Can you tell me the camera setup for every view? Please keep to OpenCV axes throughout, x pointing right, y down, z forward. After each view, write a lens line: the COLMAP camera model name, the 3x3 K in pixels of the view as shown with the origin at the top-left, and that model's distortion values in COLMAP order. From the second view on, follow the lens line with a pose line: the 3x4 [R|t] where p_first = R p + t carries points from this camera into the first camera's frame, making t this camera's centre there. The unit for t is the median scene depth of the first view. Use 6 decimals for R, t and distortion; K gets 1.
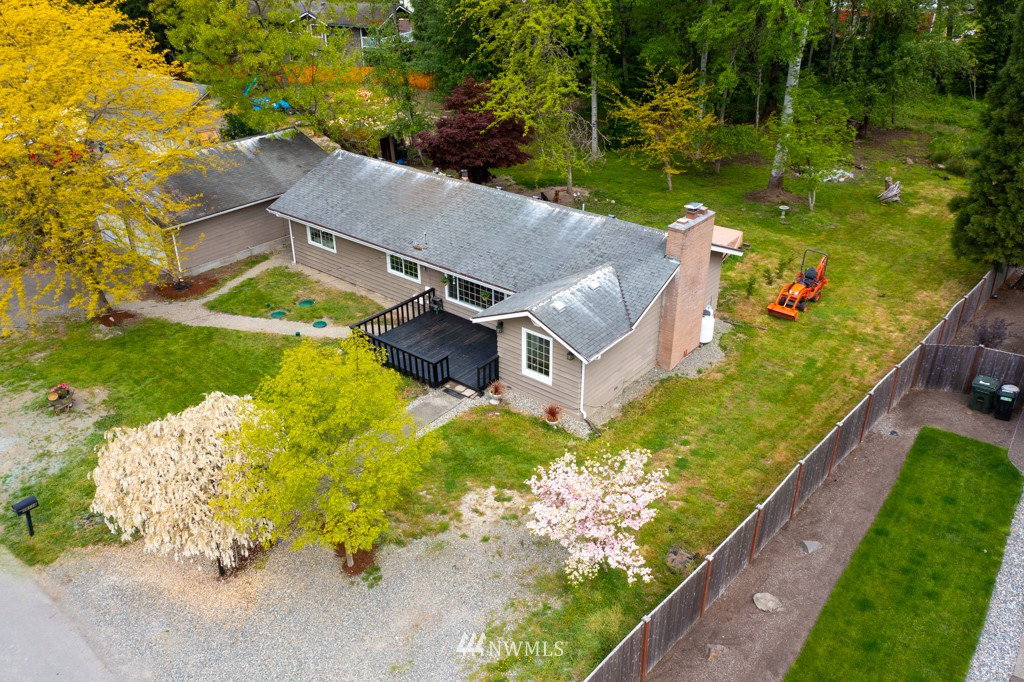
lens RADIAL K [[801.9, 0, 507.7], [0, 801.9, 339.8], [0, 0, 1]] dist [-0.006889, -0.002325]
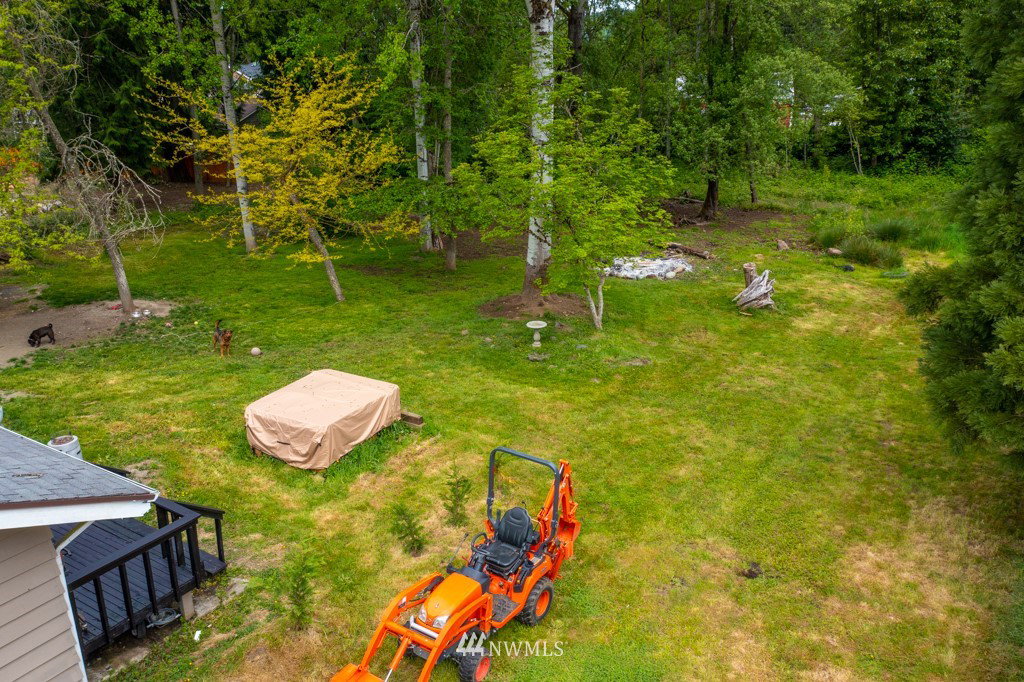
lens RADIAL K [[801.9, 0, 510.6], [0, 801.9, 336.4], [0, 0, 1]] dist [-0.006889, -0.002325]
pose [[0.991385, -0.032279, 0.126938, 0.252983], [0.053538, 0.984363, -0.167818, -0.076205], [-0.119536, 0.173169, 0.977611, 0.513752]]
